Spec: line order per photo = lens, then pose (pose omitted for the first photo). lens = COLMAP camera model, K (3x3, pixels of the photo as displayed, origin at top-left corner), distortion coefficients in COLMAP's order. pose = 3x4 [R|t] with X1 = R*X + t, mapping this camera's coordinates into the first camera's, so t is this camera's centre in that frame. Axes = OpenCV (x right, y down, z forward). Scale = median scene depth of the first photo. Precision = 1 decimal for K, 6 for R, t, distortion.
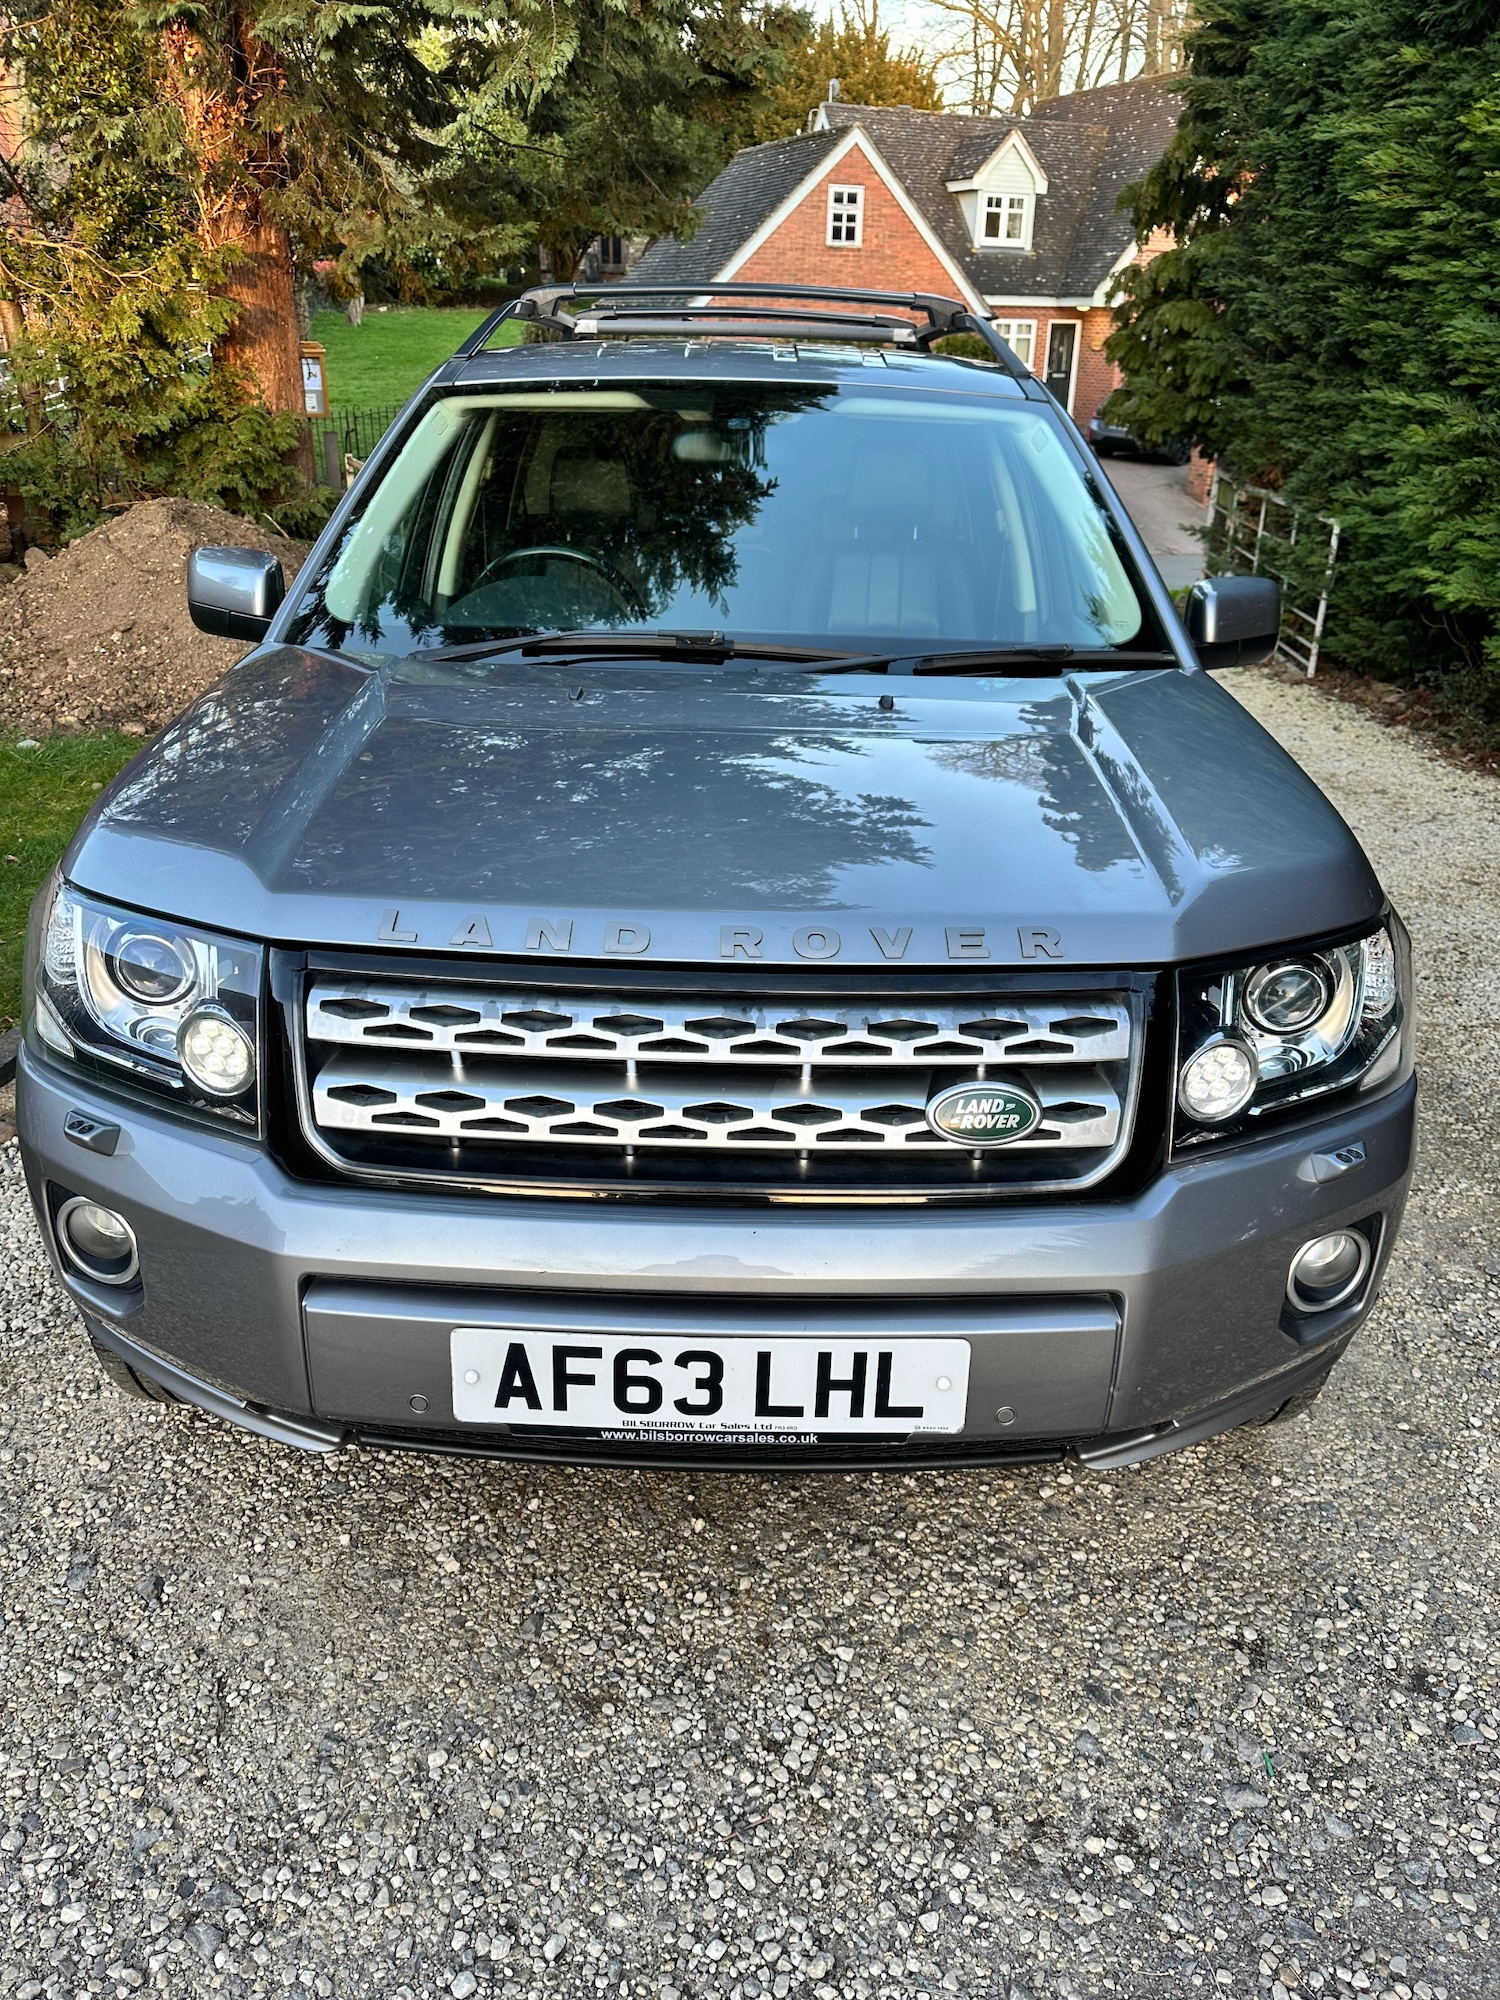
lens RADIAL K [[1427.5, 0, 750.1], [0, 1427.5, 988.0], [0, 0, 1]] dist [0.009226, -0.012258]
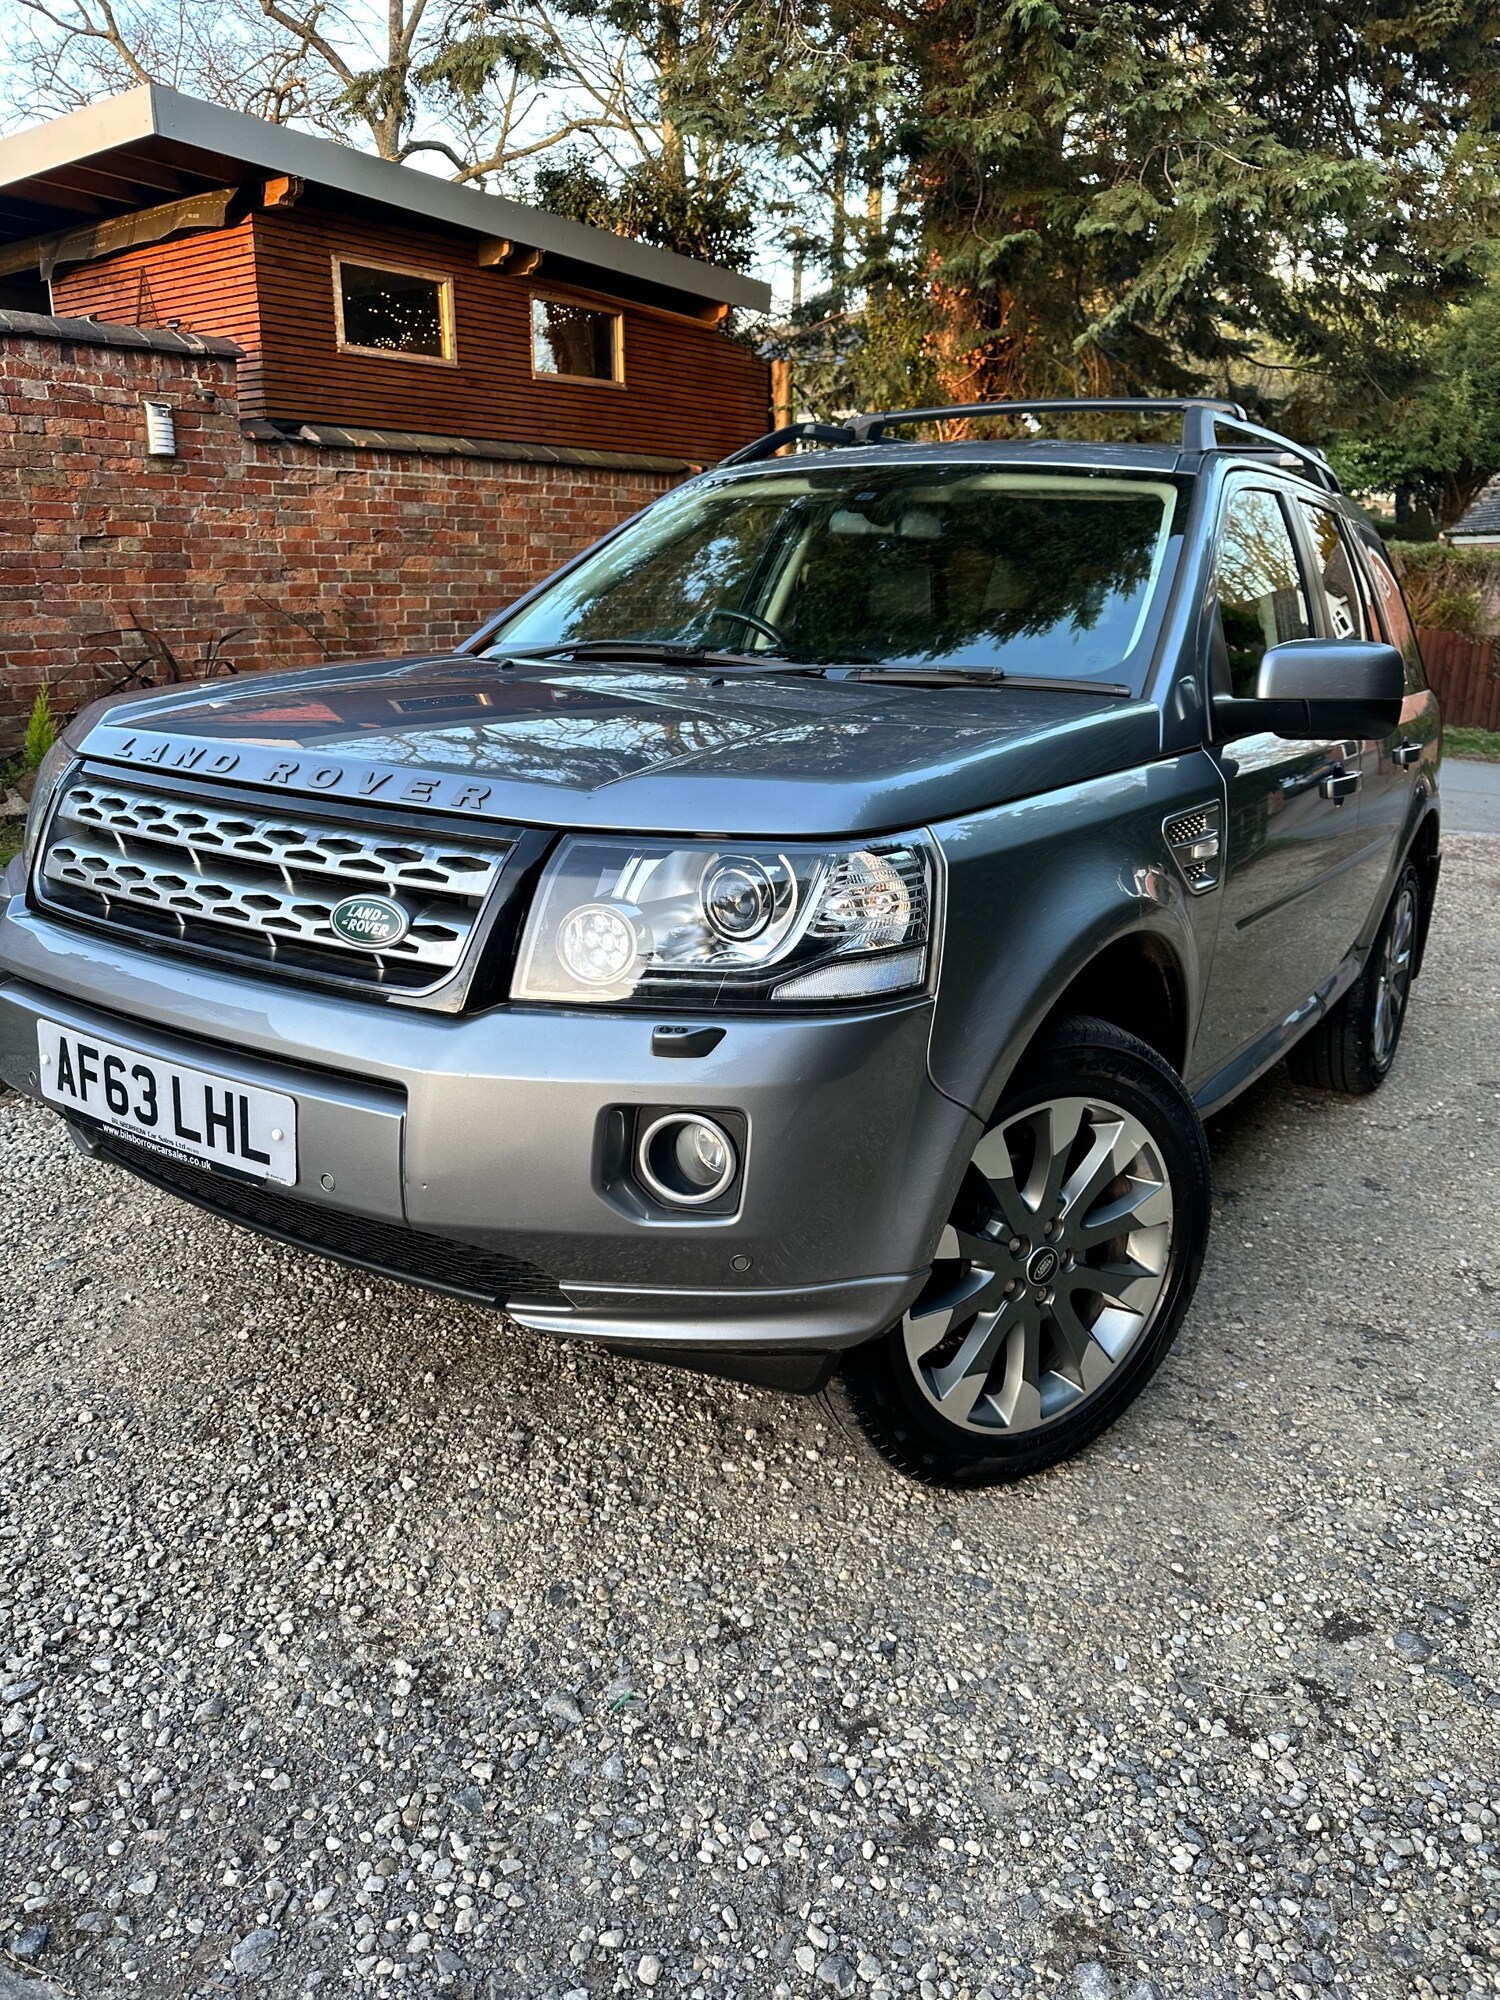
lens RADIAL K [[1412.5, 0, 740.4], [0, 1412.5, 995.1], [0, 0, 1]] dist [-0.001090, -0.005473]
pose [[0.838070, 0.148409, -0.524988, 1.026165], [-0.221028, 0.972141, -0.078026, 0.168669], [0.498783, 0.181429, 0.847525, 0.186477]]
